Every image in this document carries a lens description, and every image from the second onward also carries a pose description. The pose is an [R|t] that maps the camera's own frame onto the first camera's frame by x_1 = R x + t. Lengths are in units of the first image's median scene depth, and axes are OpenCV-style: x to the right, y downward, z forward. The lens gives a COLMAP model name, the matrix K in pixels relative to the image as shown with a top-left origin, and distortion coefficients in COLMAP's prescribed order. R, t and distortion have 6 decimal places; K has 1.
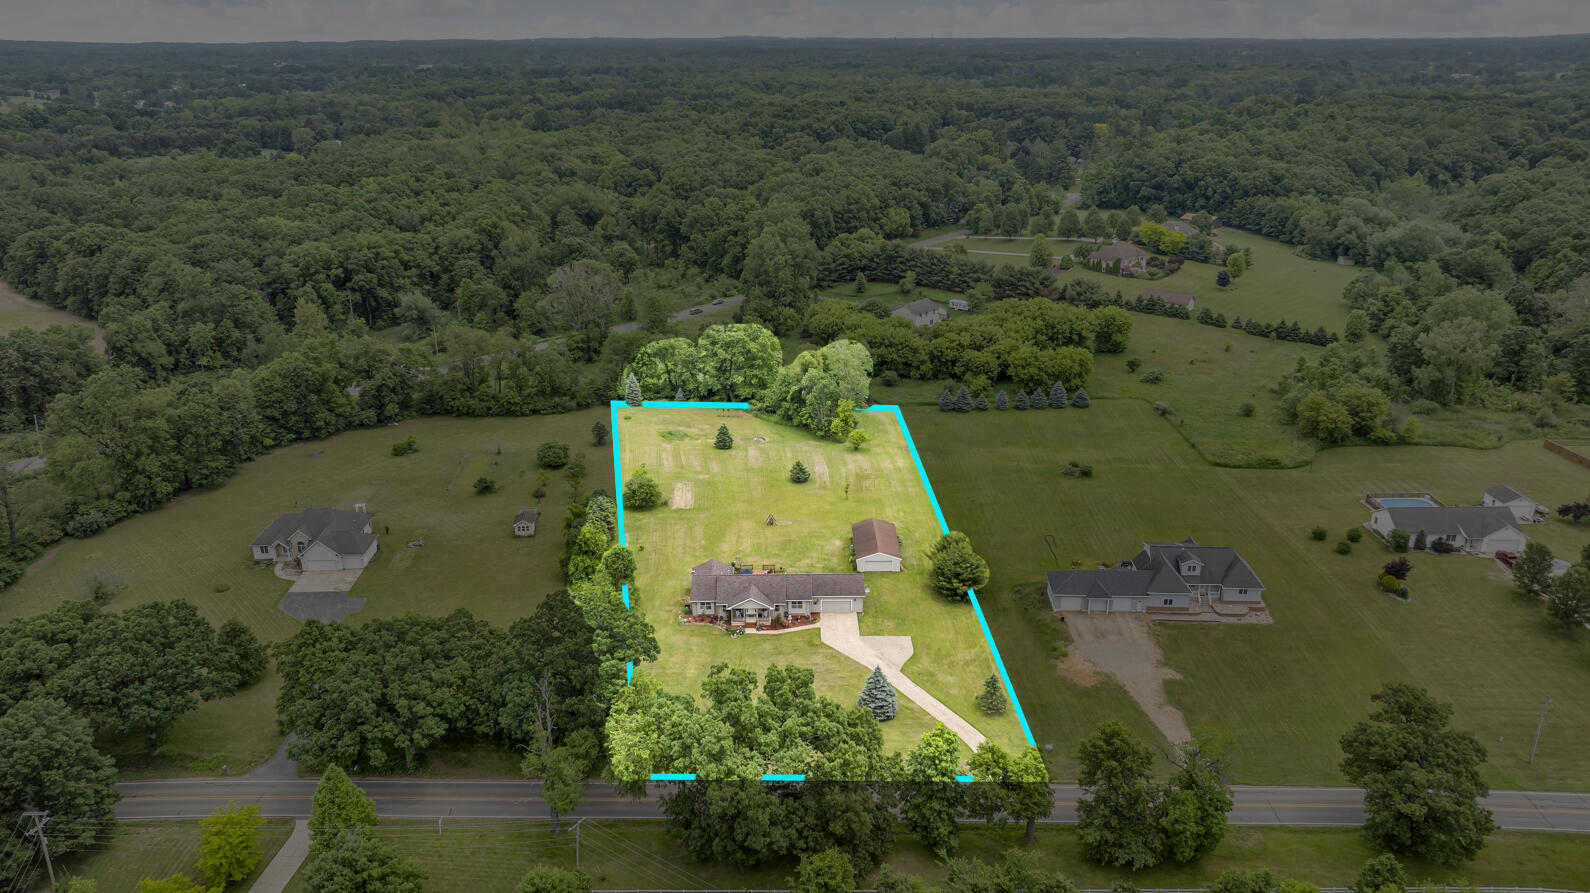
lens RADIAL K [[1119.7, 0, 795.0], [0, 1119.7, 446.5], [0, 0, 1]] dist [-0.006285, 0.005092]
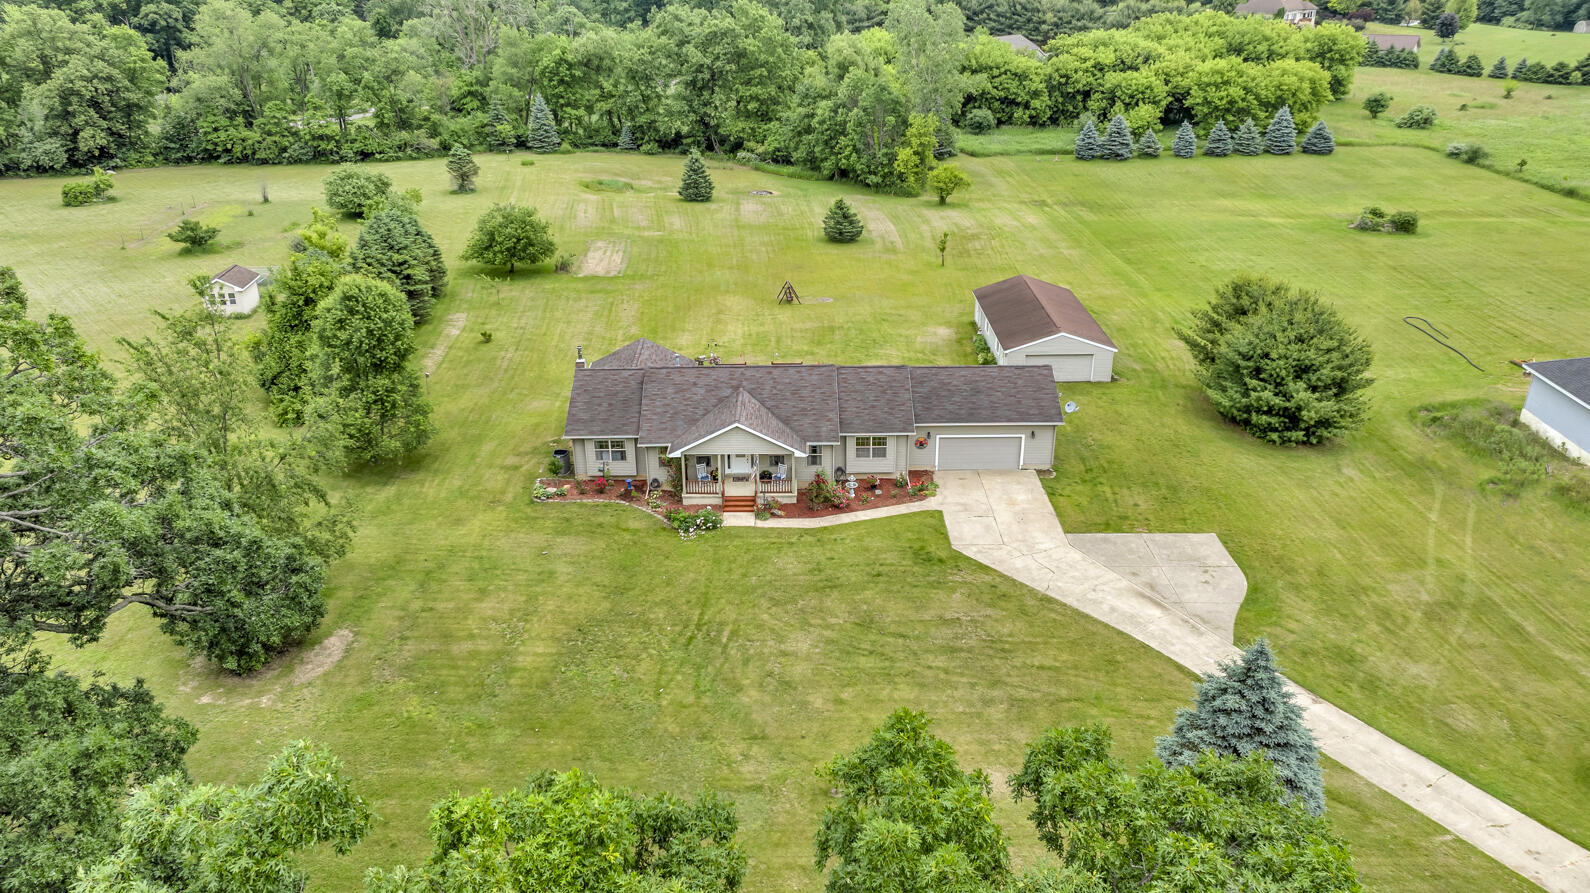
lens RADIAL K [[1119.0, 0, 799.7], [0, 1119.0, 451.2], [0, 0, 1]] dist [-0.021010, -0.002156]
pose [[0.999997, -0.002328, 0.001061, -0.015804], [0.002244, 0.997289, 0.073550, 0.087949], [-0.001230, -0.073548, 0.997291, 0.490300]]
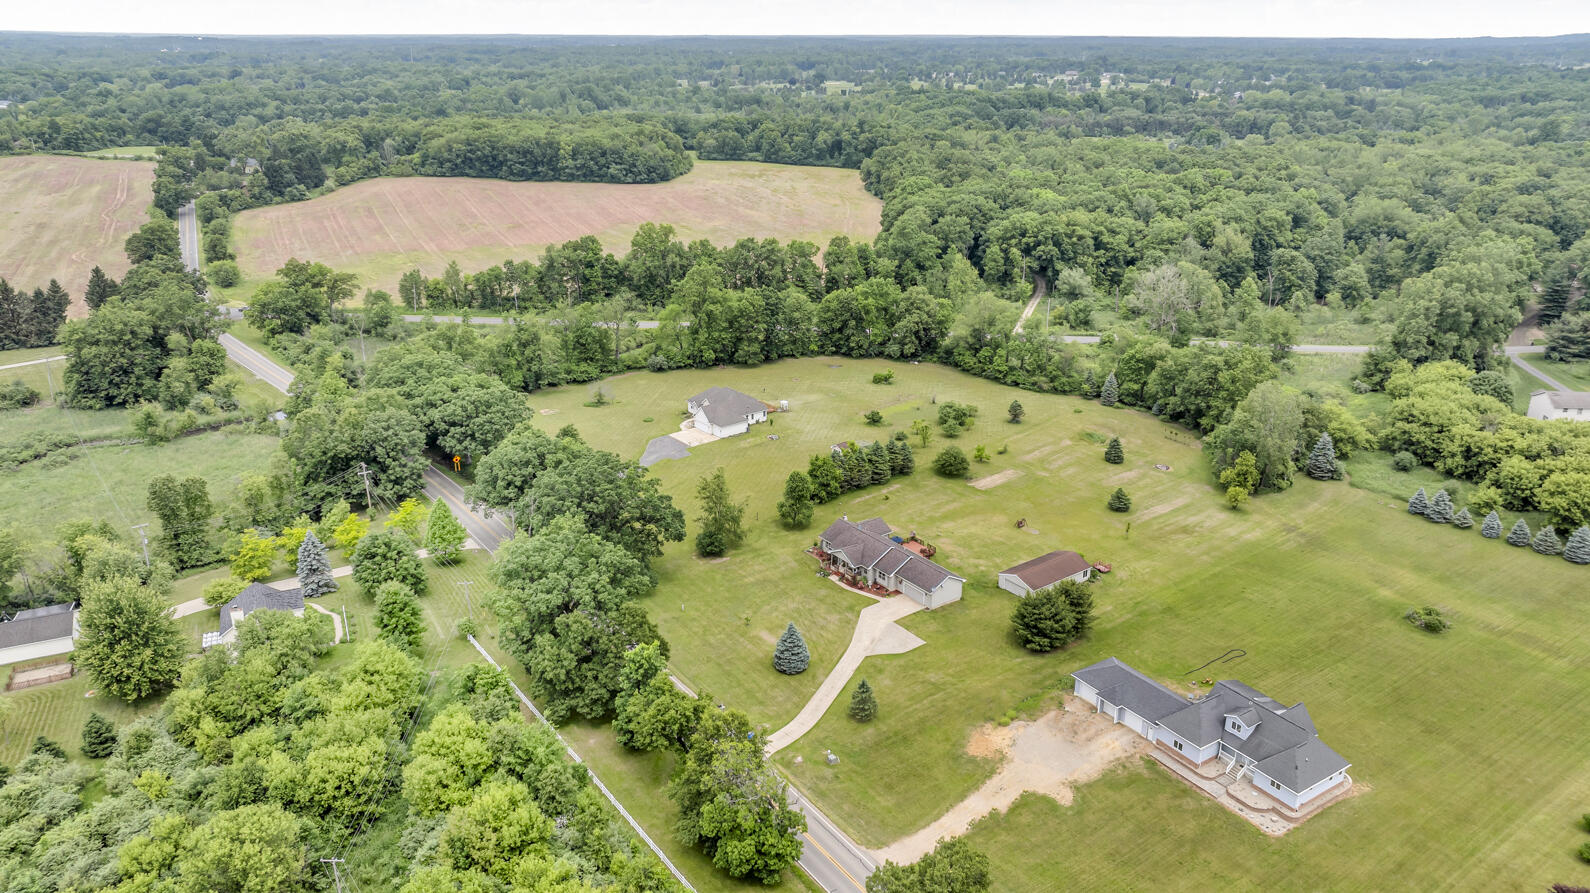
lens RADIAL K [[1135.7, 0, 799.5], [0, 1135.7, 414.2], [0, 0, 1]] dist [-0.021982, -0.001375]
pose [[0.582249, 0.265112, -0.768571, 0.558176], [-0.283233, 0.952263, 0.113905, -0.077936], [0.762079, 0.151364, 0.629543, 0.186653]]
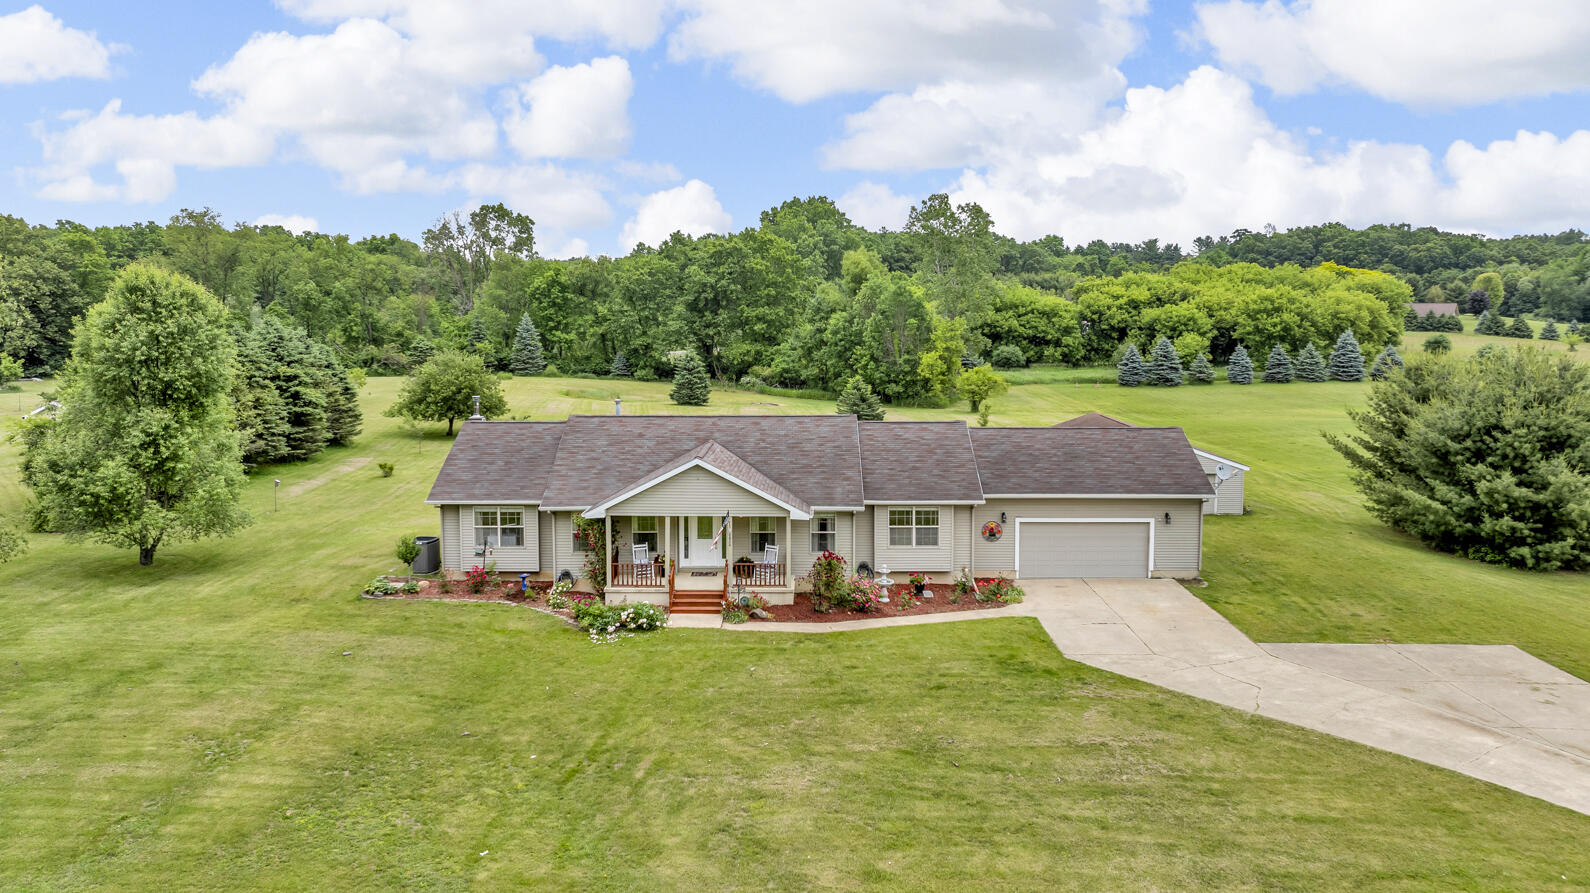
lens RADIAL K [[1135.7, 0, 799.5], [0, 1135.7, 414.2], [0, 0, 1]] dist [-0.021982, -0.001375]
pose [[0.999925, 0.006003, -0.010654, -0.013920], [-0.008497, 0.967625, -0.252249, 0.132447], [0.008794, 0.252321, 0.967604, 0.585954]]
